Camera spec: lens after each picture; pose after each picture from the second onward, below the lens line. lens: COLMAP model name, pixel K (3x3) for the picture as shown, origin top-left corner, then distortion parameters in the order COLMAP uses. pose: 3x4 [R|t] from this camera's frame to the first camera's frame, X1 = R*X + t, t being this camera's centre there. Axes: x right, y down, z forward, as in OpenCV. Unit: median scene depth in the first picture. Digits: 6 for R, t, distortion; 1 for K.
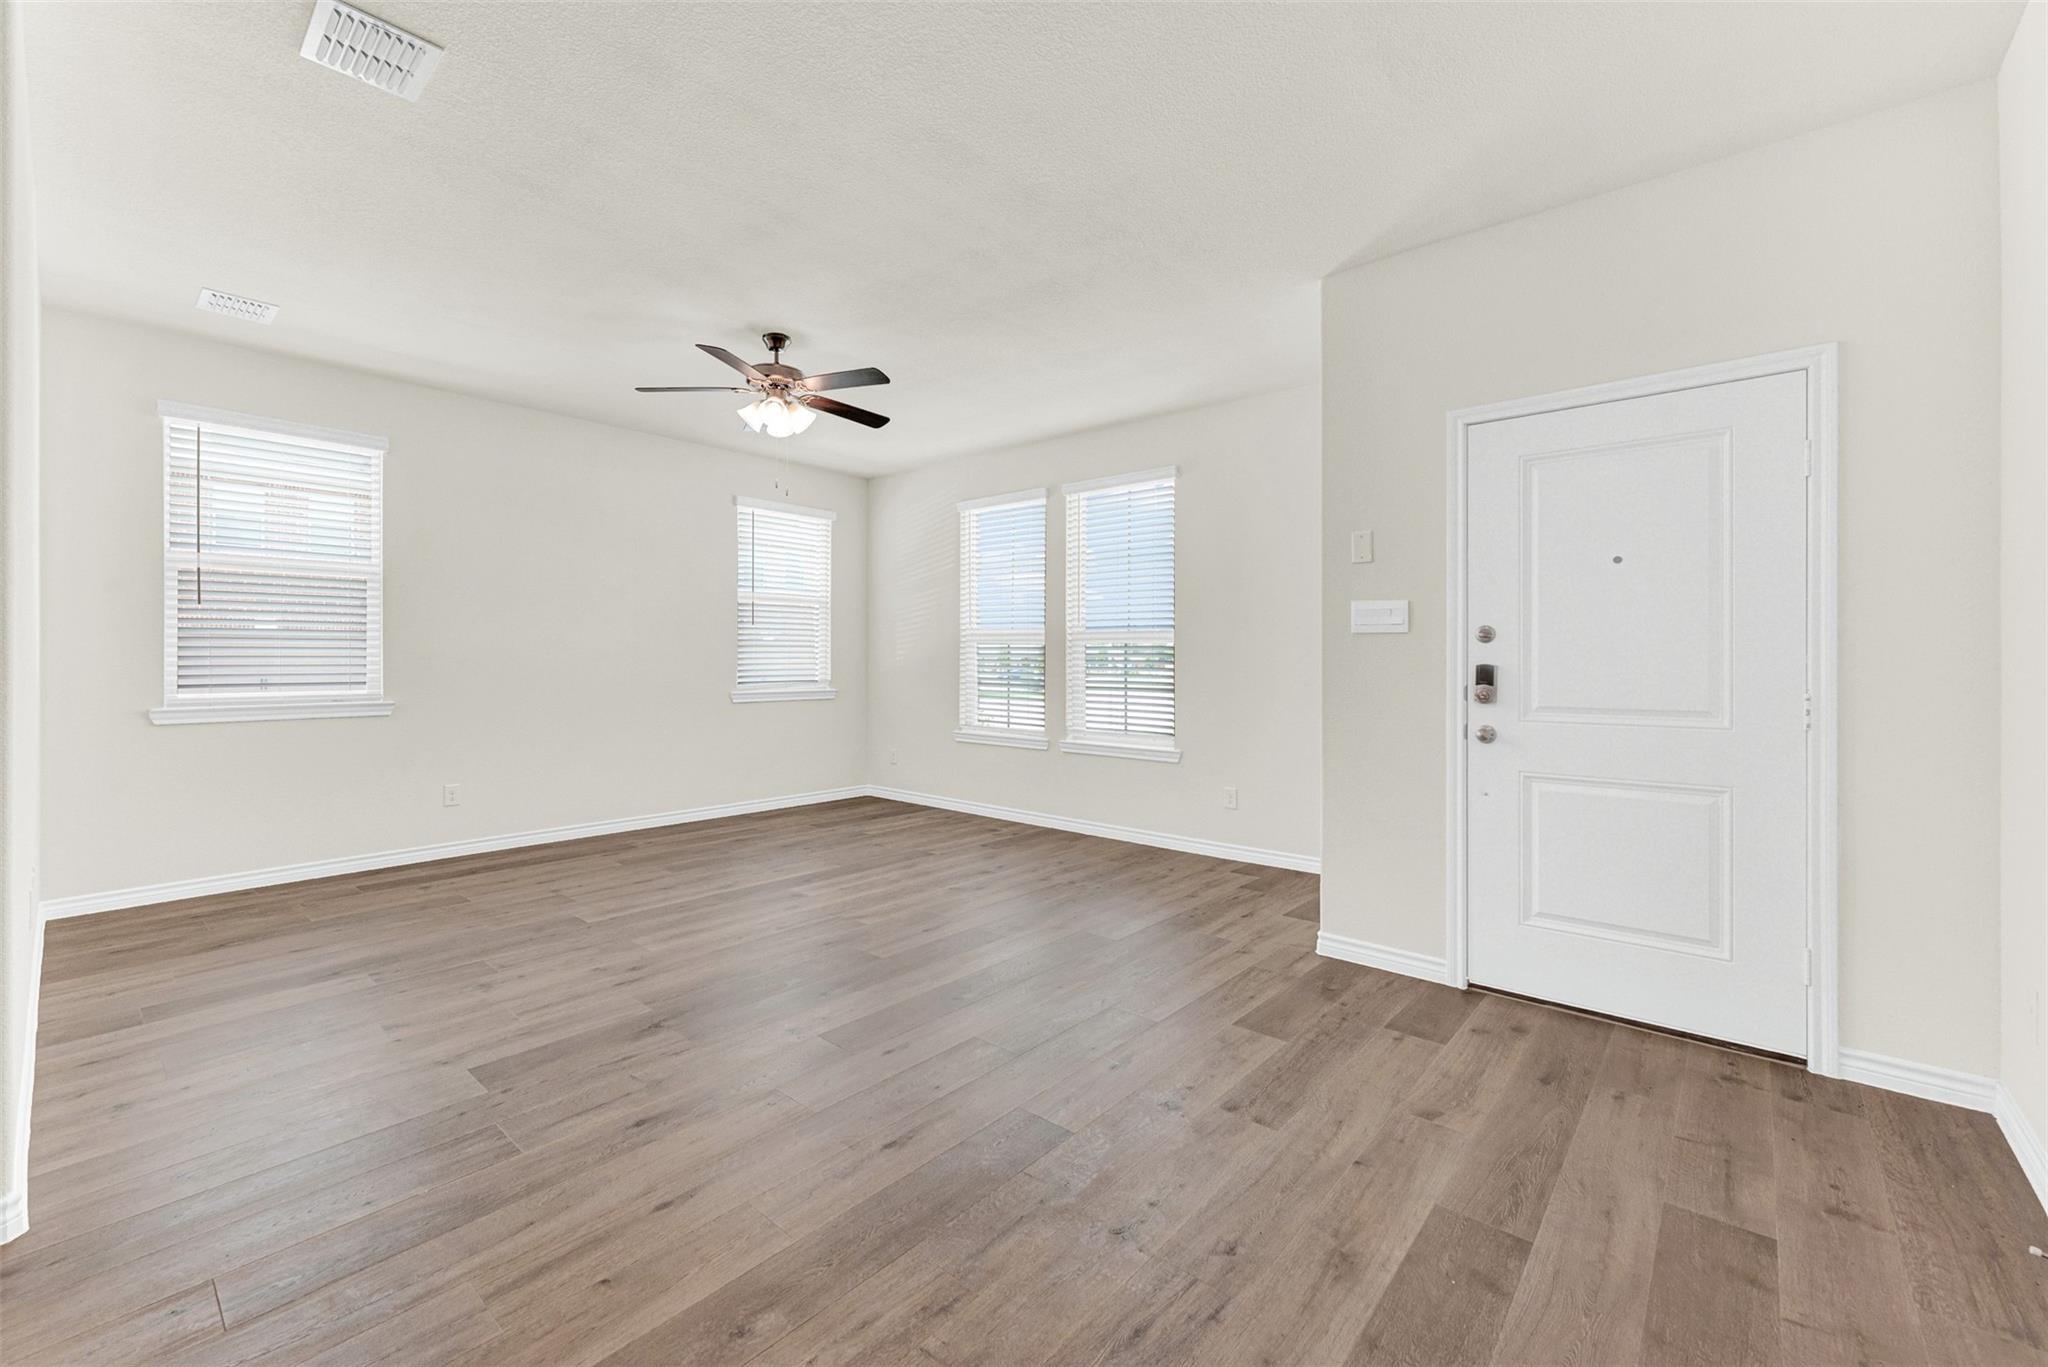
lens RADIAL K [[840.1, 0, 1027.5], [0, 840.1, 673.6], [0, 0, 1]] dist [-0.006303, -0.000055]
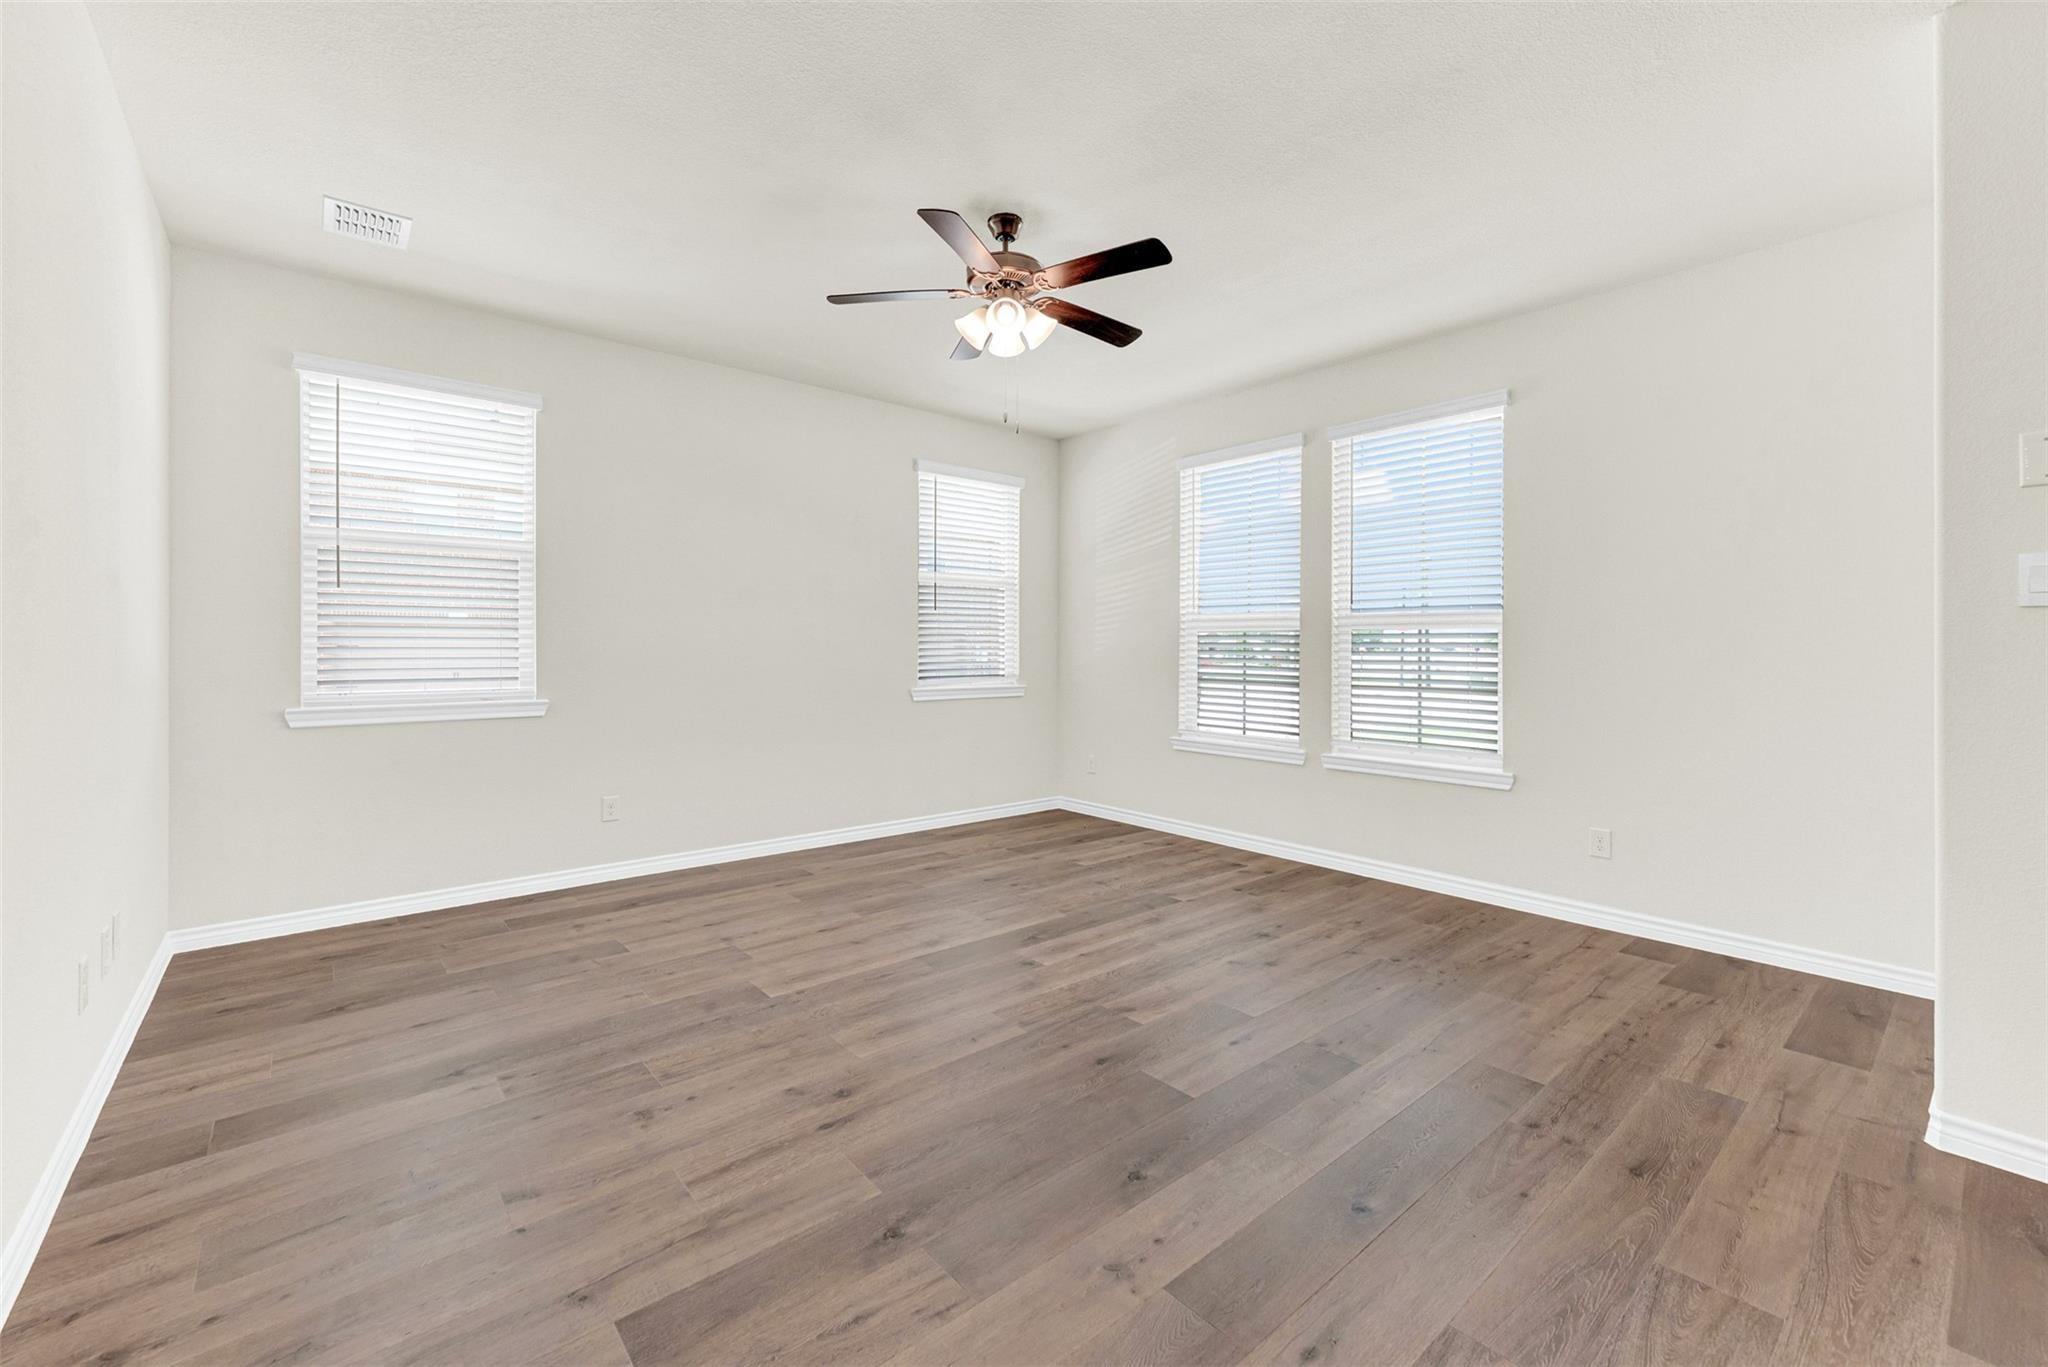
lens RADIAL K [[840.1, 0, 1031.2], [0, 840.1, 670.8], [0, 0, 1]] dist [-0.006303, -0.000055]
pose [[0.989369, 0.003350, -0.145390, -0.156952], [-0.002157, 0.999963, 0.008359, -0.005702], [0.145412, -0.007957, 0.989339, 0.246867]]
